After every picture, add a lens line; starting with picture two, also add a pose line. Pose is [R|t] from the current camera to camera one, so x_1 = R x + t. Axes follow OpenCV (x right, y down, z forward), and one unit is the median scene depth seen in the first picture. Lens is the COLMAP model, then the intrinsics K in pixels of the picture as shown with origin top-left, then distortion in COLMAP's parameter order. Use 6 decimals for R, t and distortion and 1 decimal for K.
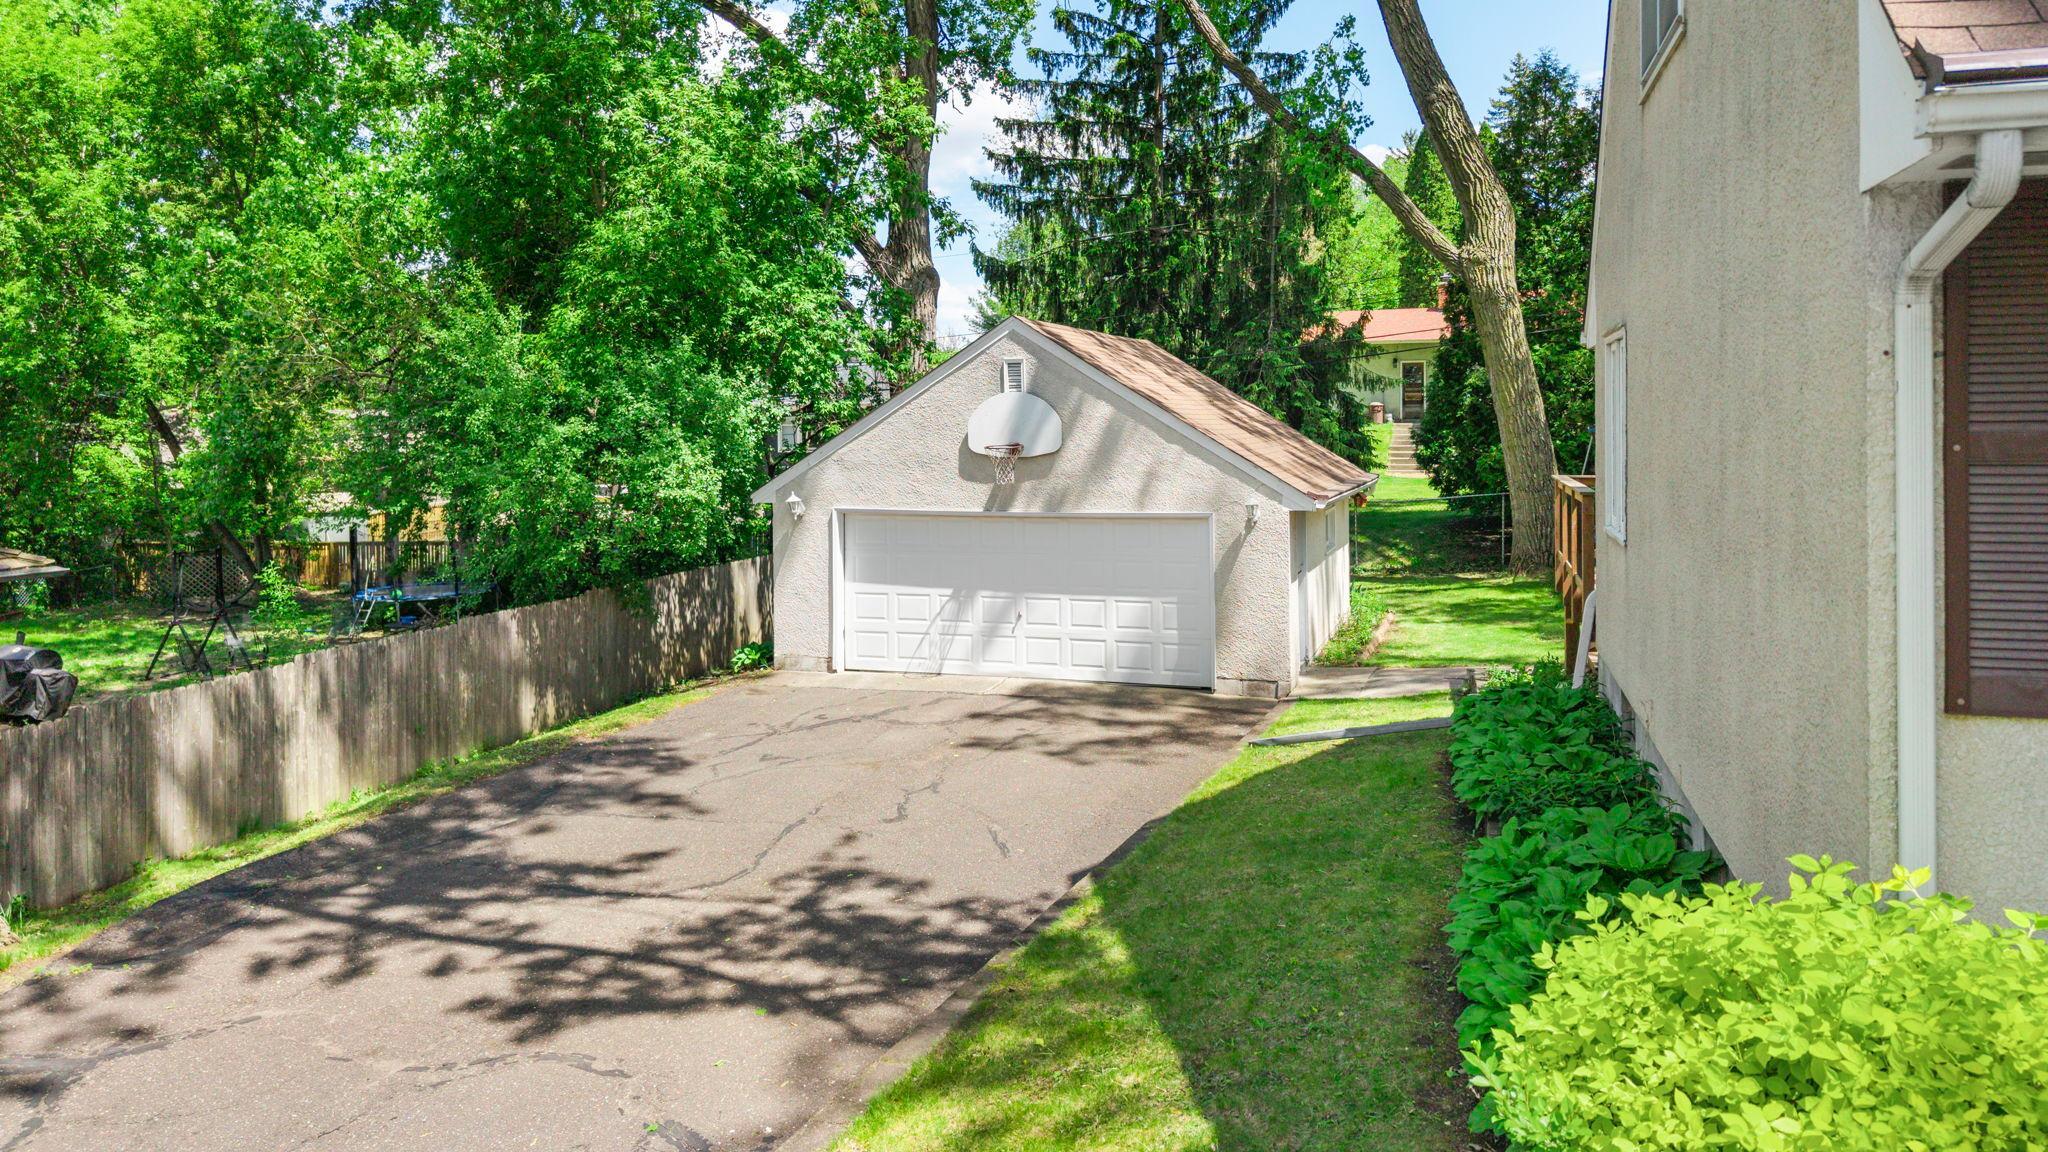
lens RADIAL K [[1459.8, 0, 1009.5], [0, 1459.8, 451.6], [0, 0, 1]] dist [0.050498, -0.004575]
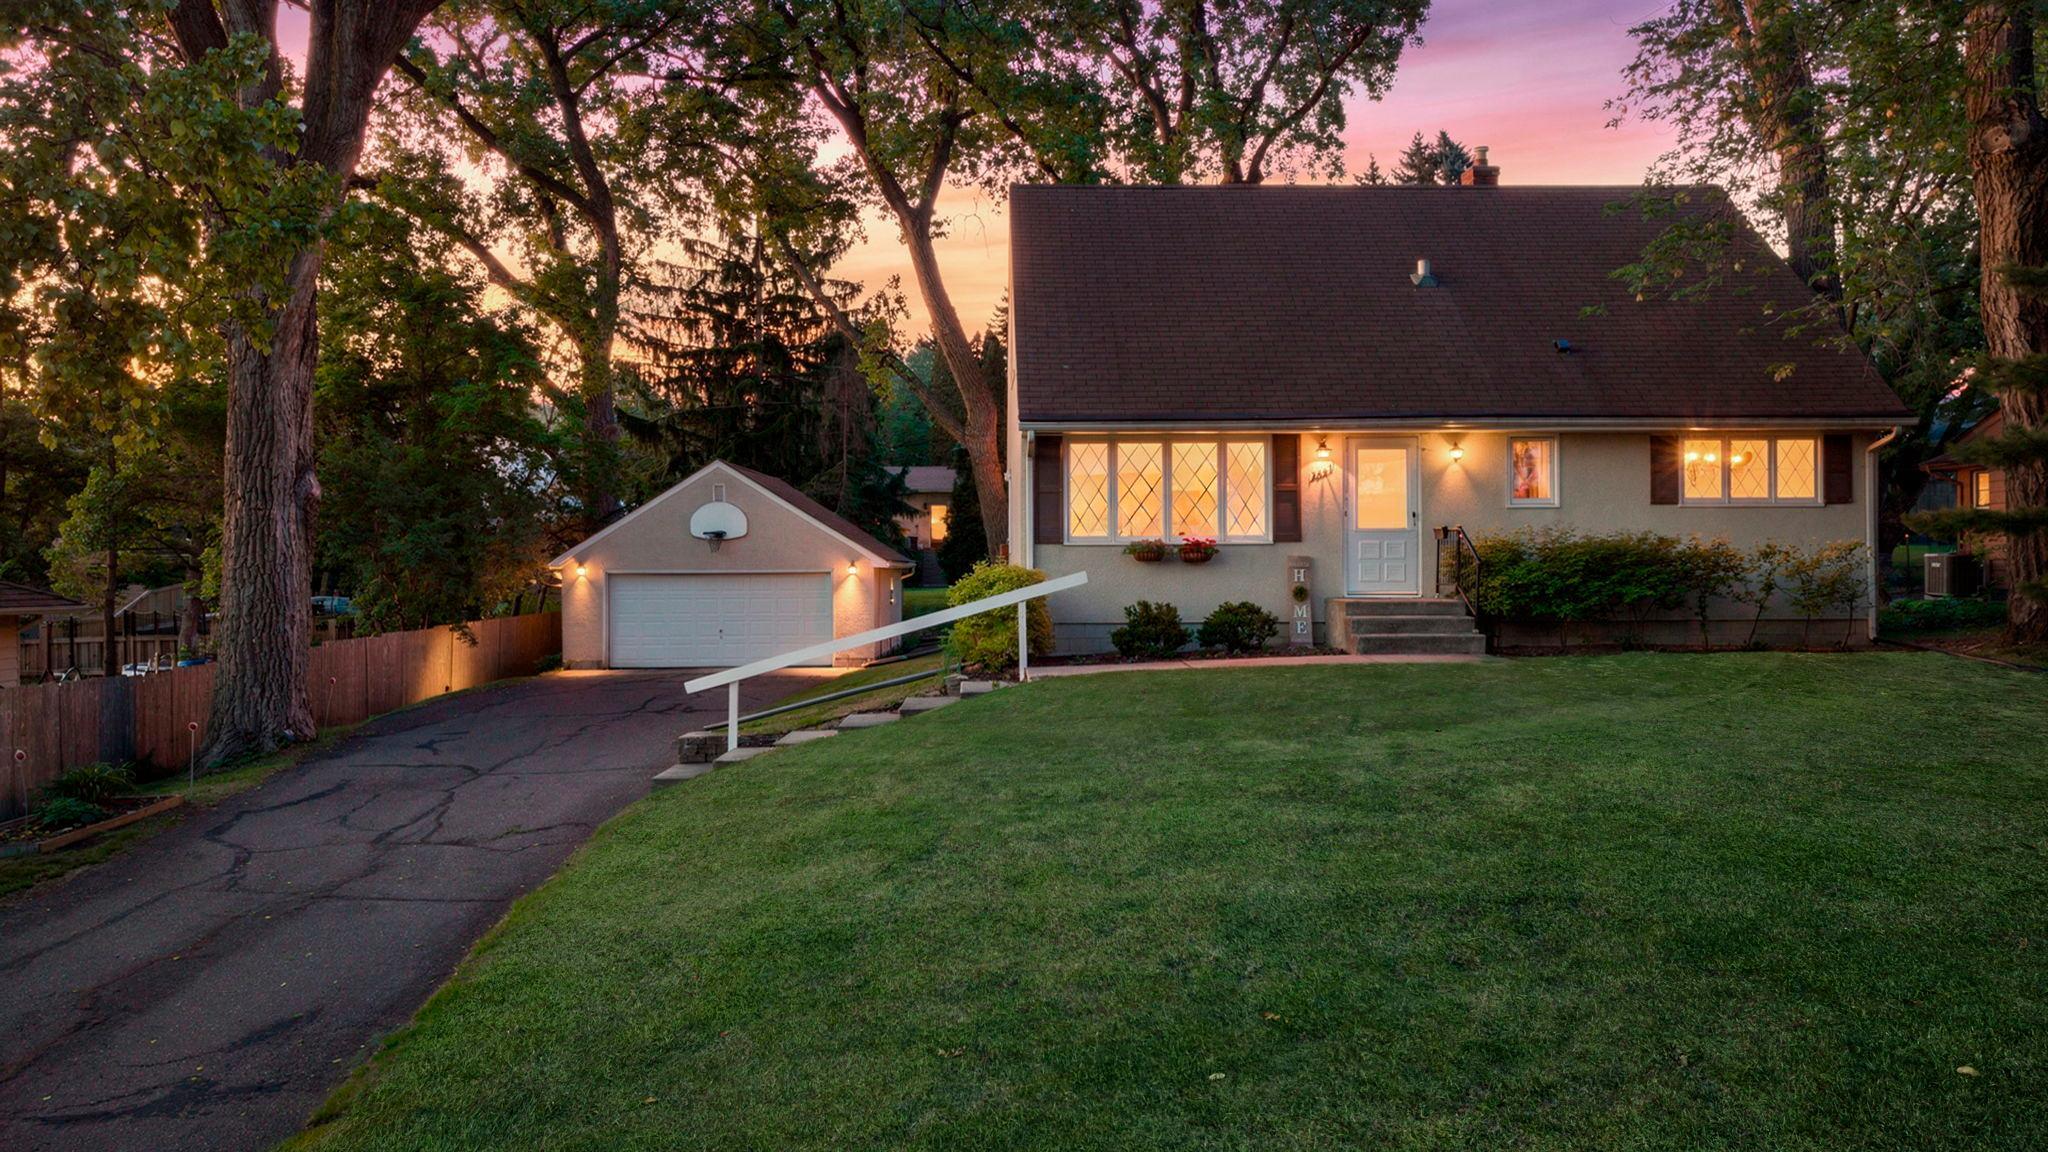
lens RADIAL K [[1459.8, 0, 1029.3], [0, 1459.8, 577.7], [0, 0, 1]] dist [0.050498, -0.004575]
pose [[0.946009, -0.001538, 0.324137, -0.128410], [0.007641, 0.999817, -0.017556, 0.049441], [-0.324051, 0.019085, 0.945847, -0.467545]]
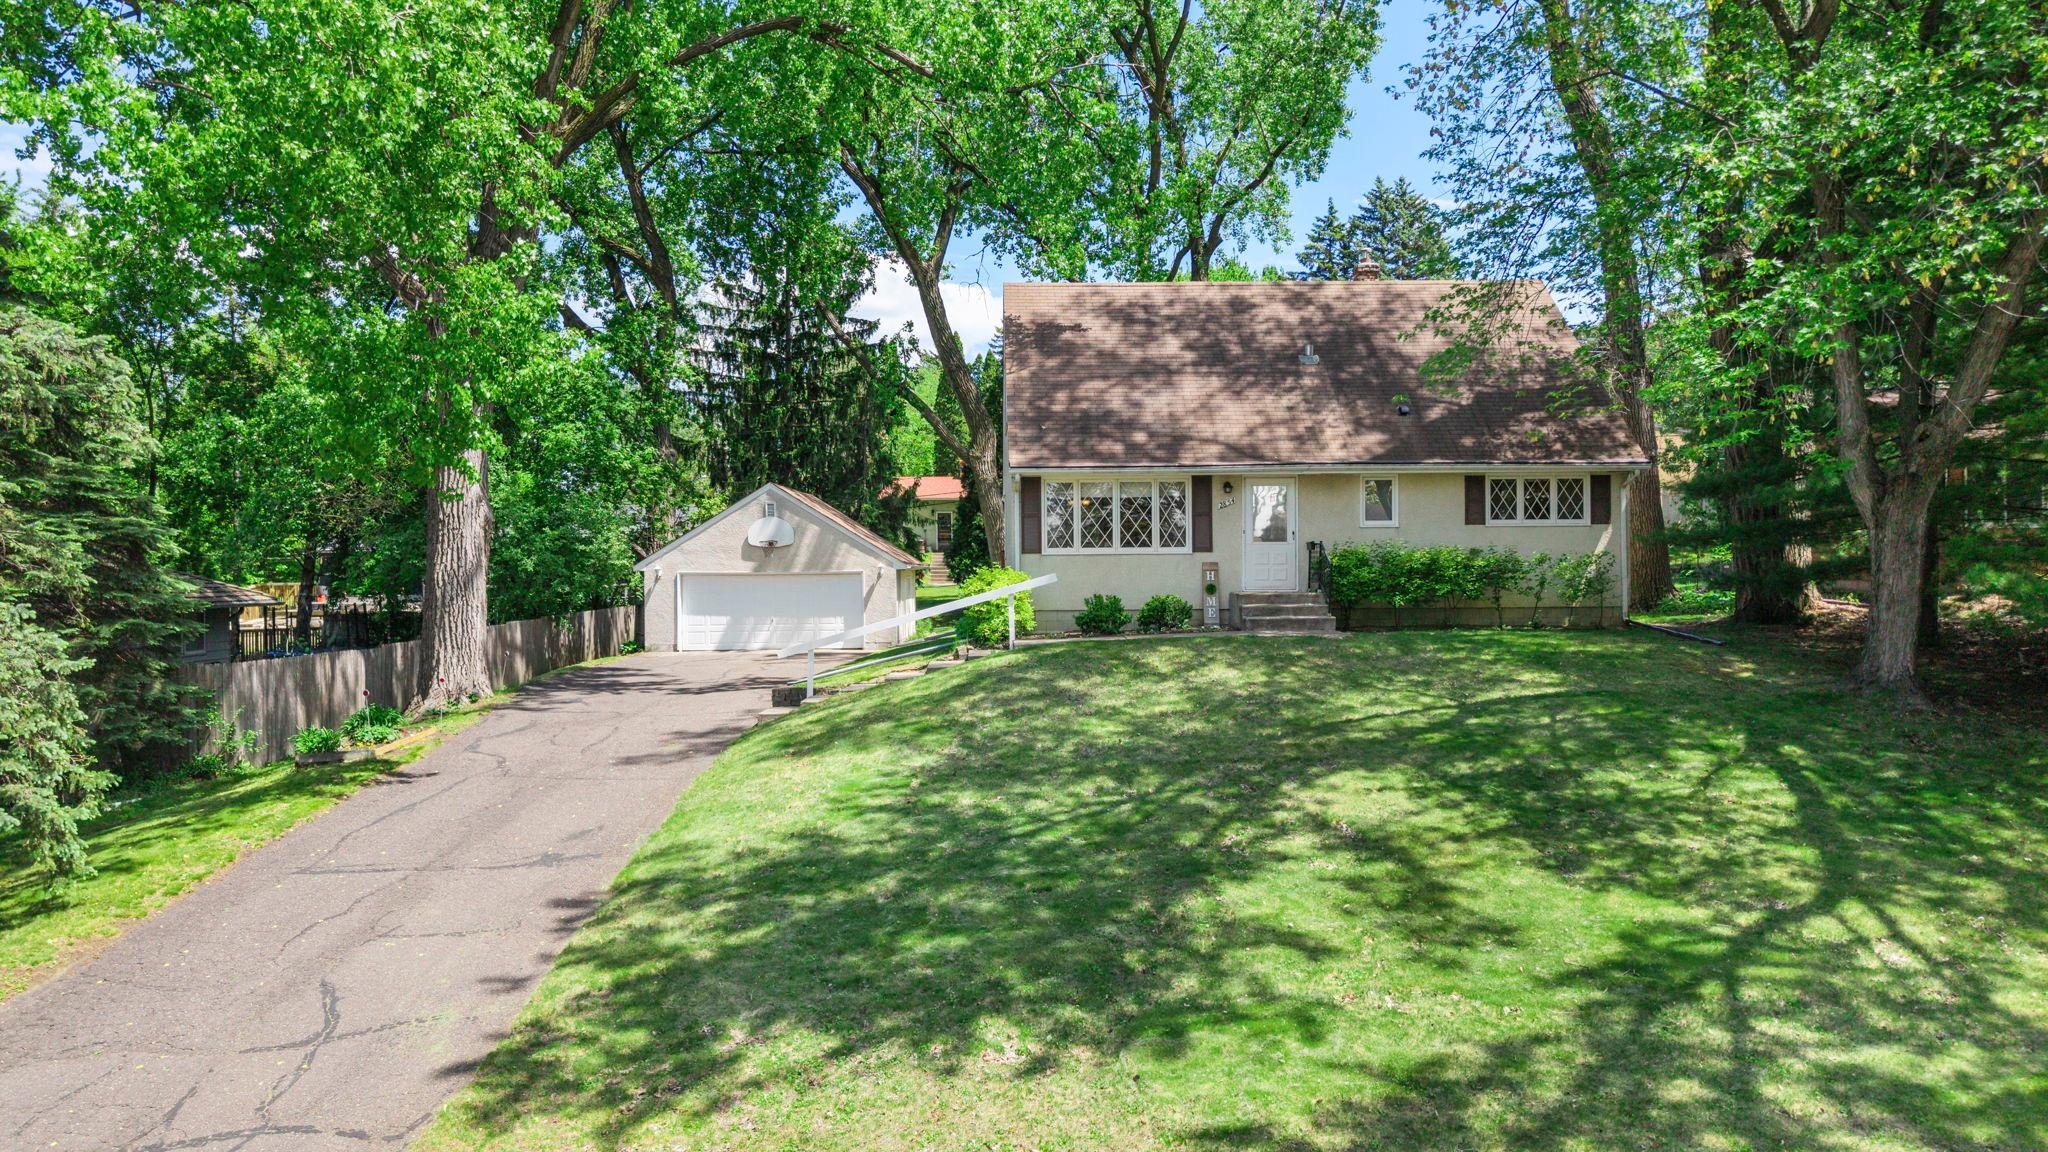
lens RADIAL K [[1459.8, 0, 1032.9], [0, 1459.8, 574.2], [0, 0, 1]] dist [0.050498, -0.004575]
pose [[0.945193, -0.000845, 0.326510, -0.202583], [0.008044, 0.999753, -0.020699, 0.054667], [-0.326412, 0.022191, 0.944967, -0.706525]]
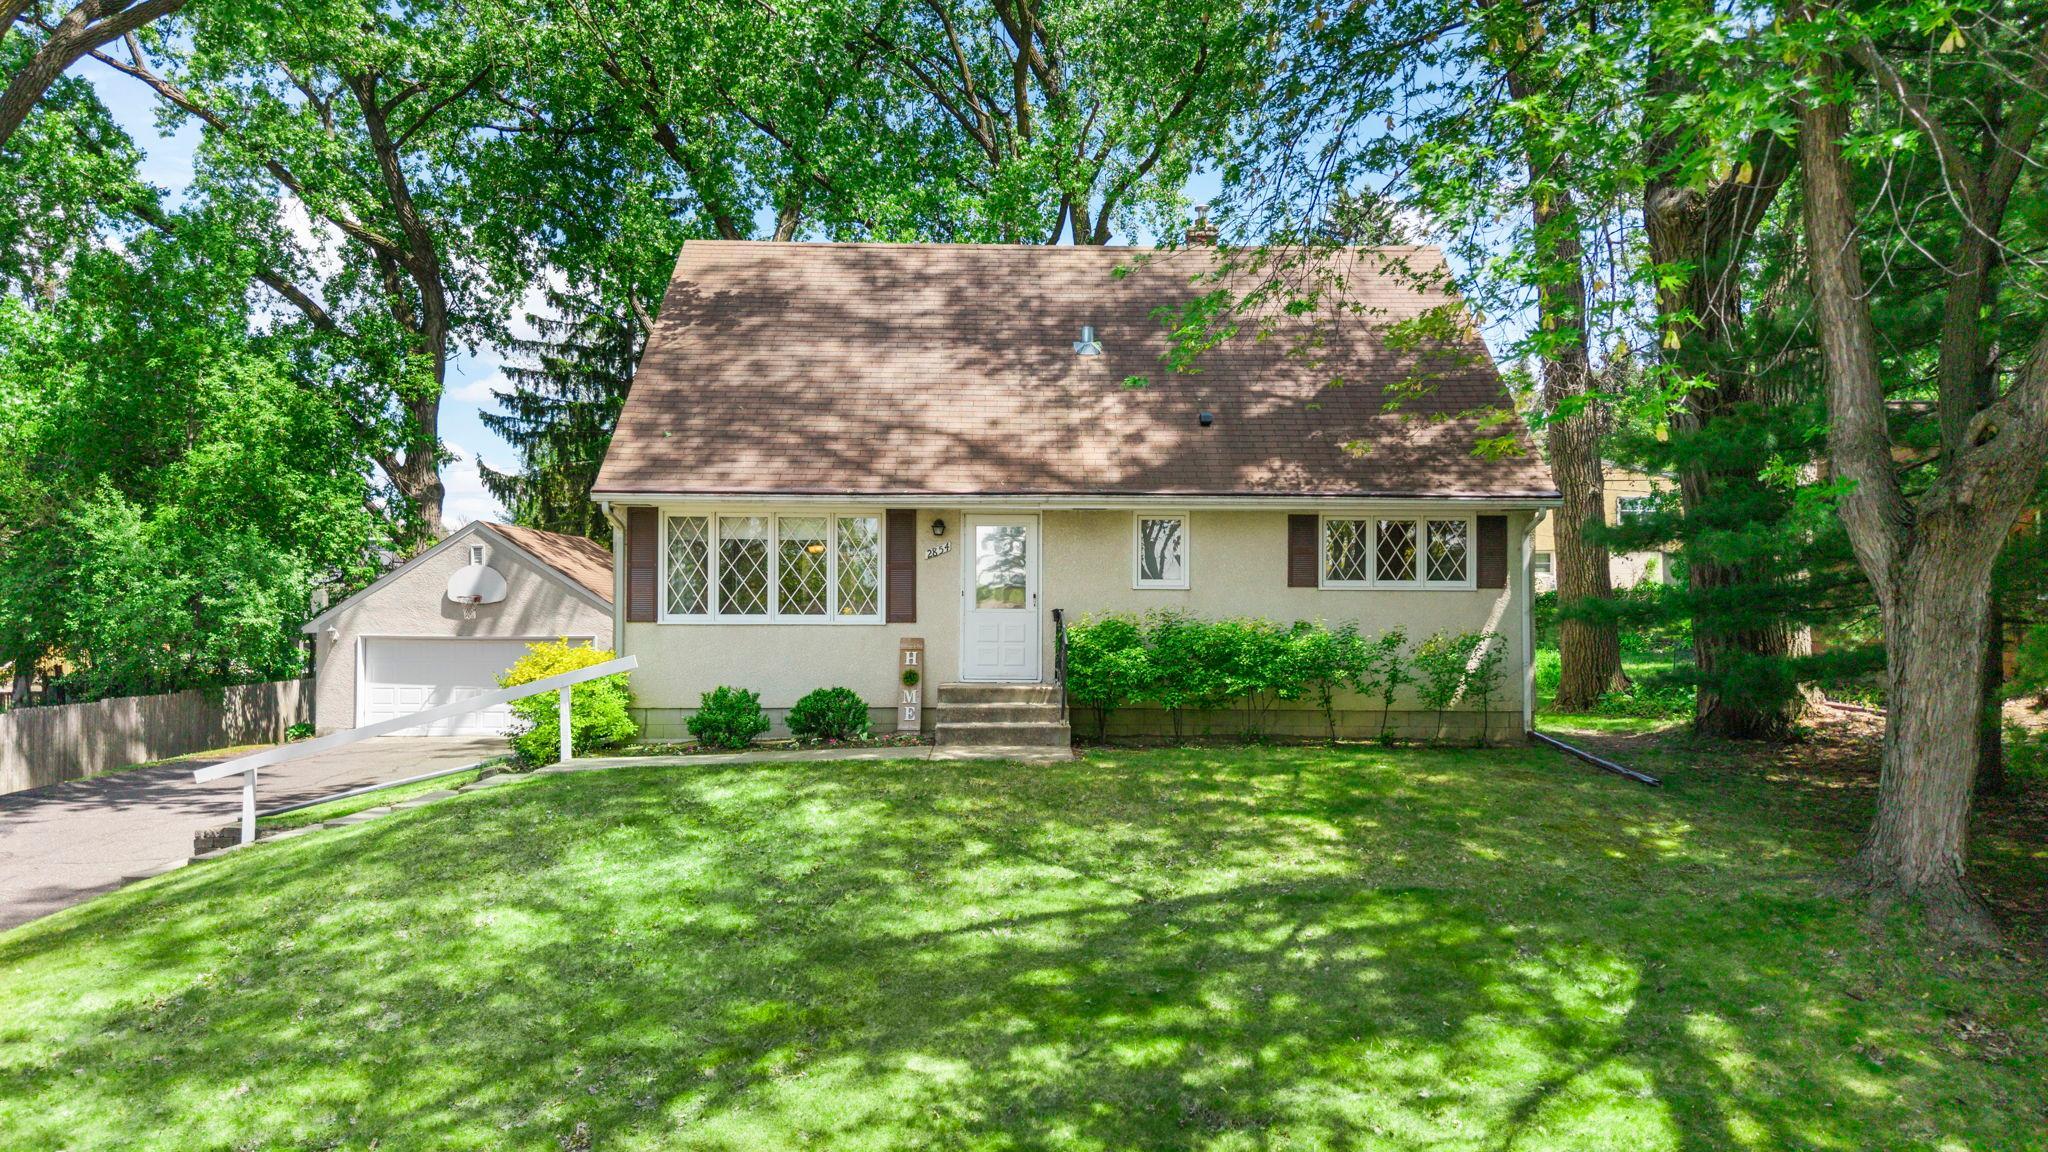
lens RADIAL K [[1459.8, 0, 1017.7], [0, 1459.8, 616.9], [0, 0, 1]] dist [0.050498, -0.004575]
pose [[0.955110, 0.012905, 0.295972, 0.058305], [-0.005087, 0.999618, -0.027170, 0.037095], [-0.296209, 0.024444, 0.954810, -0.486208]]
